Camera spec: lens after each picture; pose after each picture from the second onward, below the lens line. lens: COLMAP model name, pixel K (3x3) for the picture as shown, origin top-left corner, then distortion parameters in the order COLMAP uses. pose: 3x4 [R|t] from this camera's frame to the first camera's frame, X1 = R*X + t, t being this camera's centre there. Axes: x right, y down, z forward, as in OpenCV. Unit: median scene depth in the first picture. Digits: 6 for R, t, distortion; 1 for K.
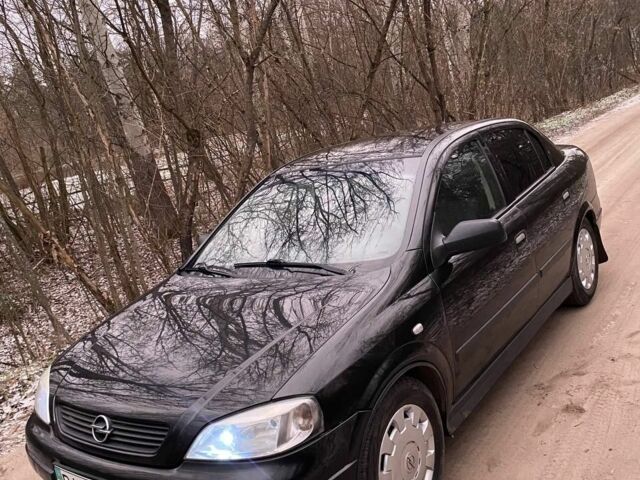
lens RADIAL K [[660.7, 0, 320.0], [0, 660.7, 240.0], [0, 0, 1]] dist [0.046001, -0.020302]
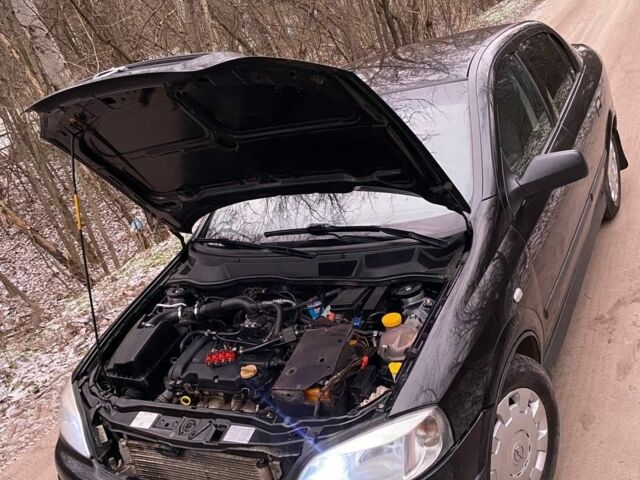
lens RADIAL K [[660.7, 0, 320.0], [0, 660.7, 240.0], [0, 0, 1]] dist [0.046001, -0.020302]
pose [[0.989006, -0.122574, 0.082723, -0.087550], [0.110740, 0.984637, 0.135010, -0.041889], [-0.098001, -0.124365, 0.987385, 0.100615]]
